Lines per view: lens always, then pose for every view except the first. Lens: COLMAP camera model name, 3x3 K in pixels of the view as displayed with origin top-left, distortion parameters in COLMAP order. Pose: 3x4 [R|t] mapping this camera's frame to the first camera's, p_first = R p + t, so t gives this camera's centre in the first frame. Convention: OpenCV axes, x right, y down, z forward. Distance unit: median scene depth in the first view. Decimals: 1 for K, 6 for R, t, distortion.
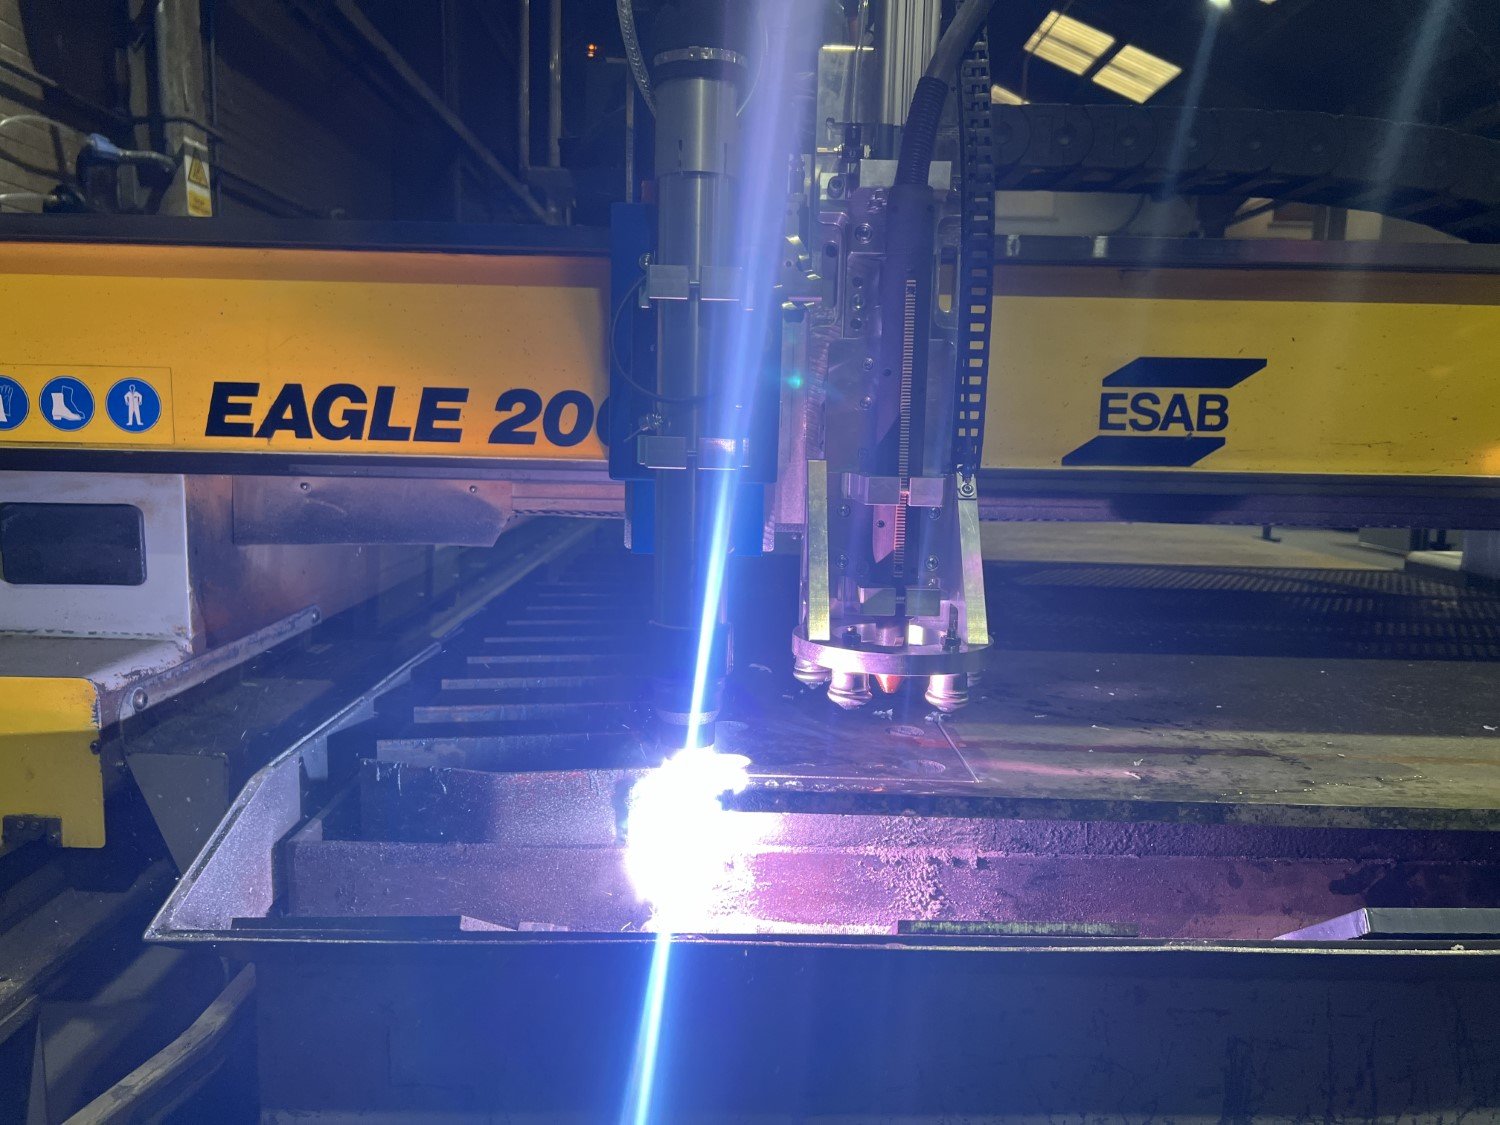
lens RADIAL K [[1131.9, 0, 694.1], [0, 1131.9, 564.4], [0, 0, 1]] dist [0.004358, 0.002510]
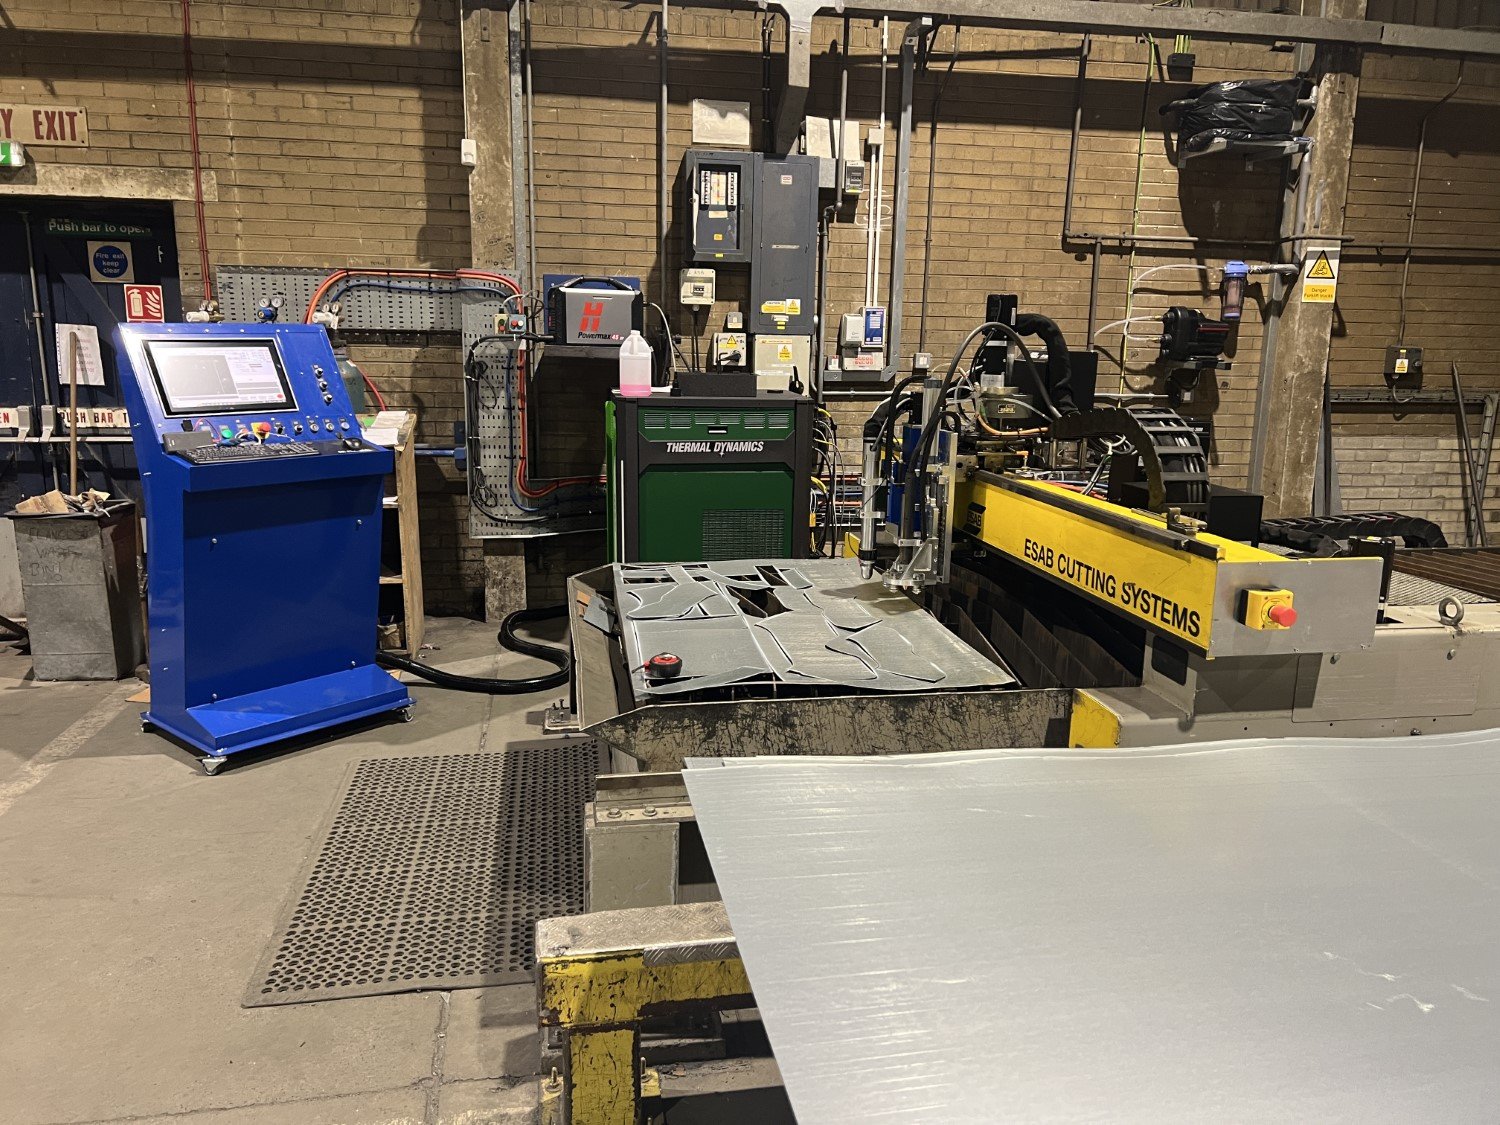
lens RADIAL K [[1124.4, 0, 754.4], [0, 1124.4, 562.6], [0, 0, 1]] dist [0.076876, -0.094891]
pose [[0.212257, 0.180388, -0.960420, 3.545589], [-0.136902, 0.978612, 0.153548, -0.507860], [0.967577, 0.098892, 0.232413, 0.210599]]
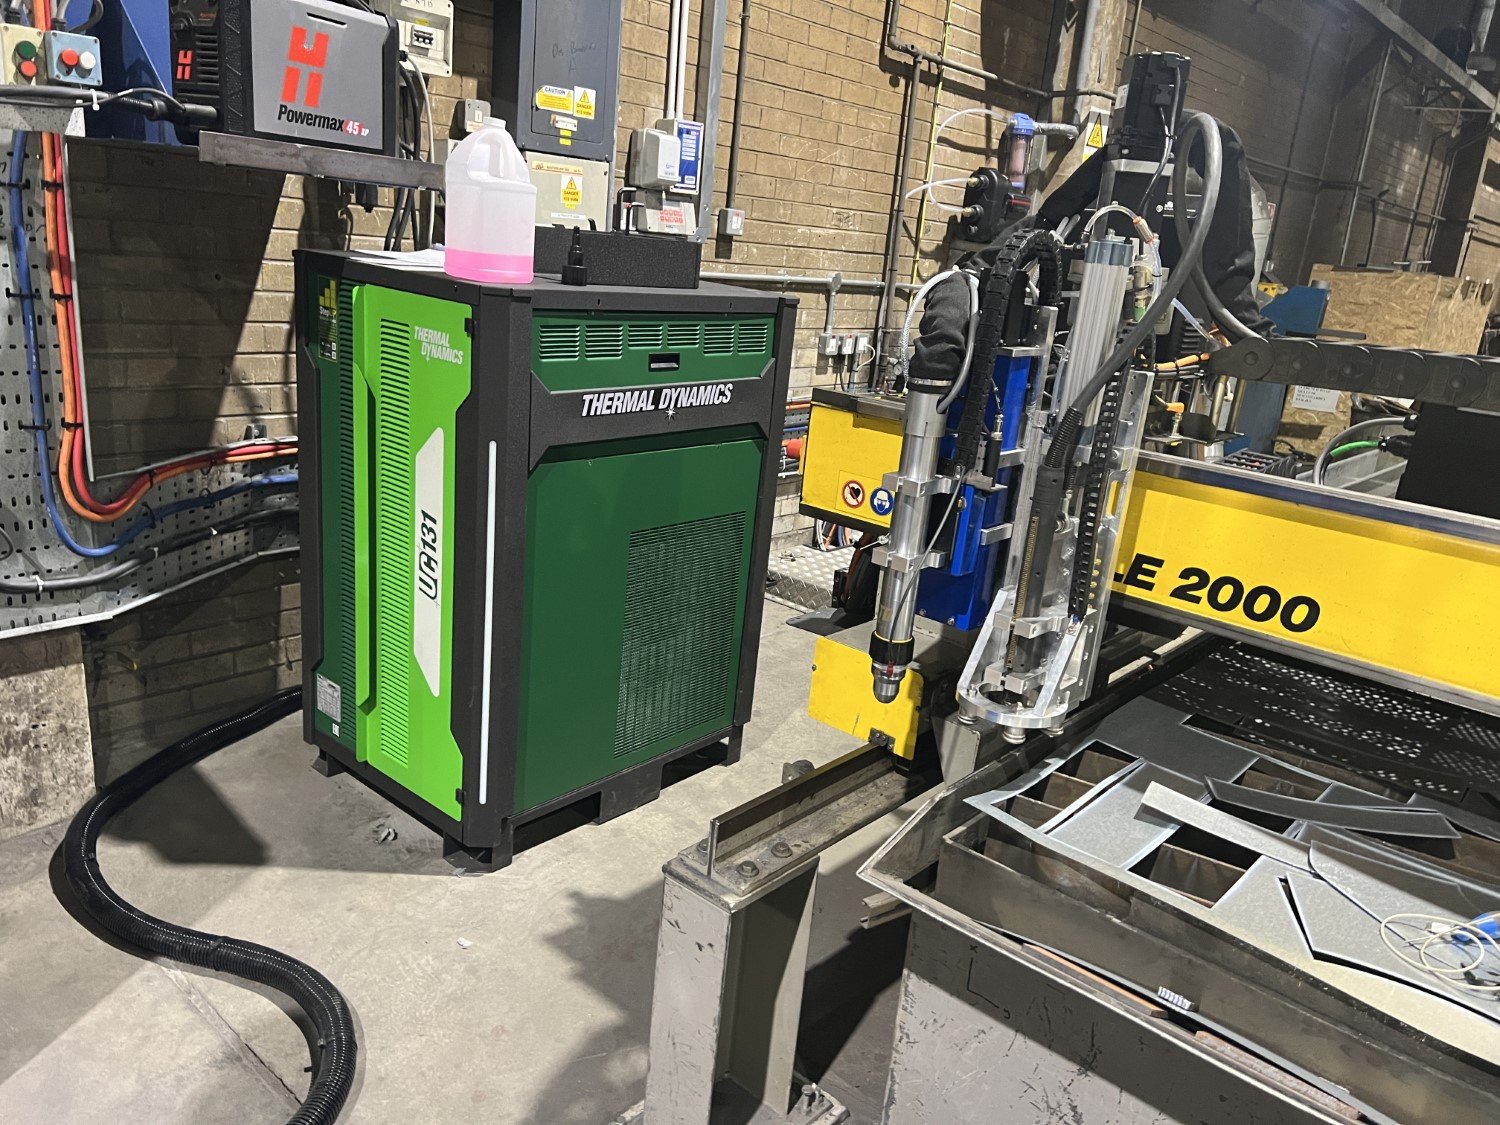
lens RADIAL K [[1136.9, 0, 749.8], [0, 1136.9, 570.3], [0, 0, 1]] dist [0.035053, -0.035262]
pose [[0.775884, 0.230428, -0.587288, 0.282136], [-0.153946, 0.971921, 0.177959, -0.325797], [0.611805, -0.047665, 0.789571, -0.596135]]
